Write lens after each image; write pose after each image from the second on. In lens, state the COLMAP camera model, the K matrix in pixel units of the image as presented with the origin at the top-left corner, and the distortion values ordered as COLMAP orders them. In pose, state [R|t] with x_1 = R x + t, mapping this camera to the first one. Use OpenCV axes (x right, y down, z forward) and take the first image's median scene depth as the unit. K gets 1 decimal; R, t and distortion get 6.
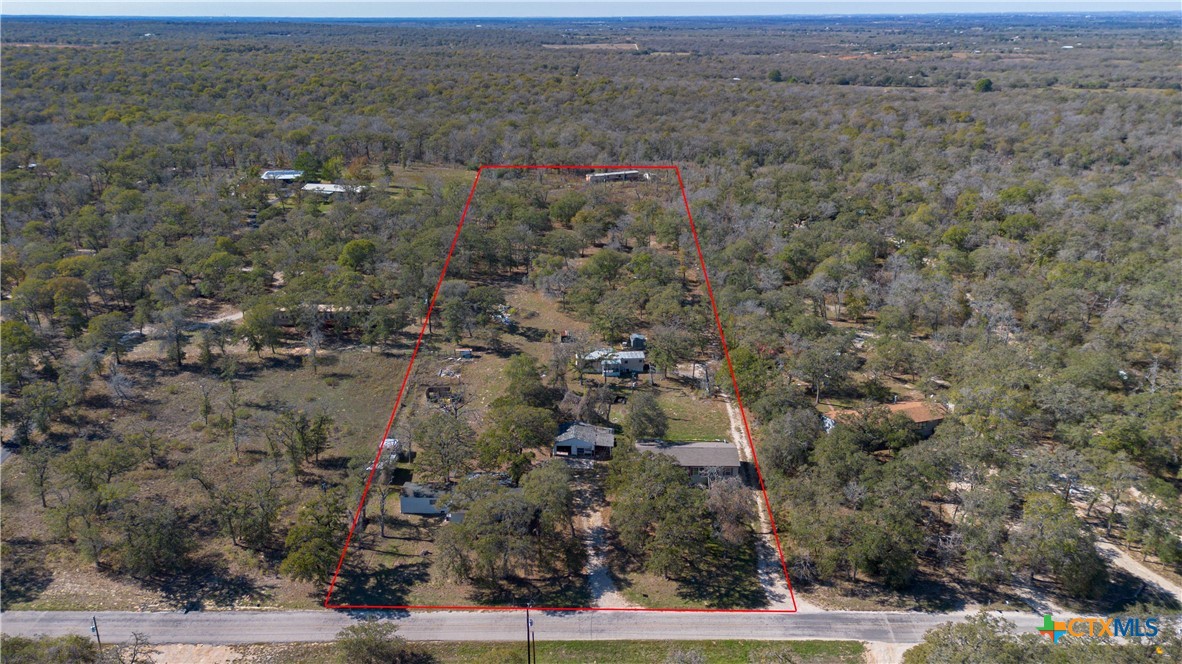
lens RADIAL K [[850.9, 0, 592.0], [0, 850.9, 330.9], [0, 0, 1]] dist [0.035507, -0.025482]
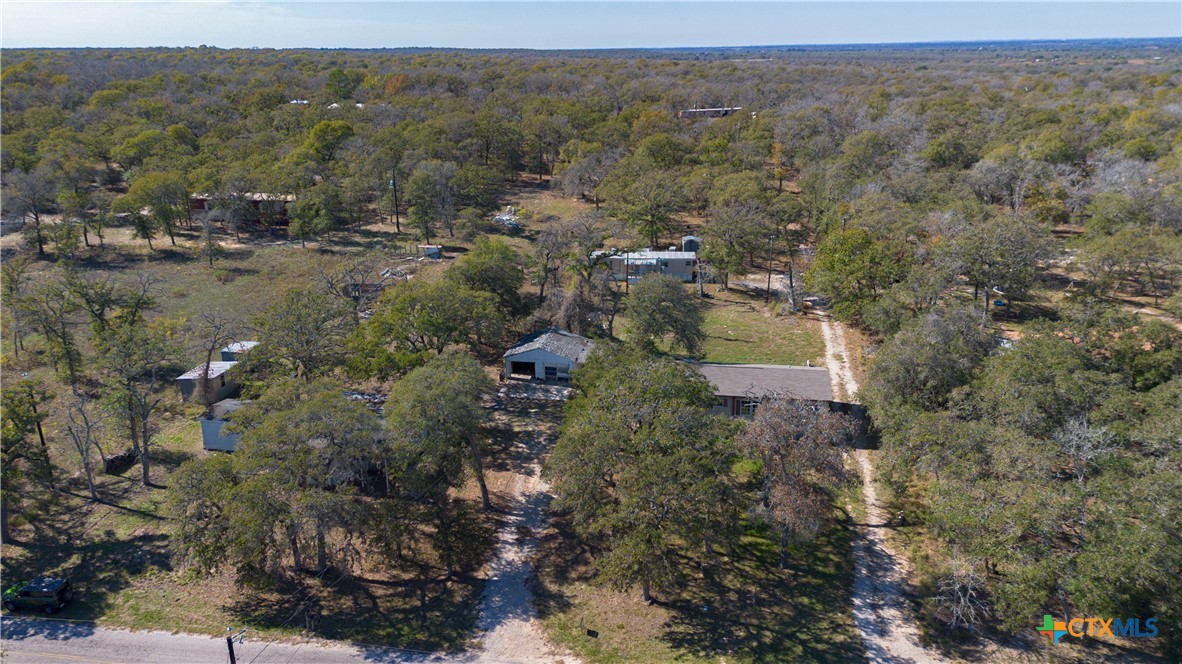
lens RADIAL K [[850.9, 0, 590.2], [0, 850.9, 332.7], [0, 0, 1]] dist [0.035507, -0.025482]
pose [[0.988002, 0.032428, -0.151001, 0.119345], [-0.036797, 0.998978, -0.026232, 0.154445], [0.149996, 0.031473, 0.988186, 0.519879]]
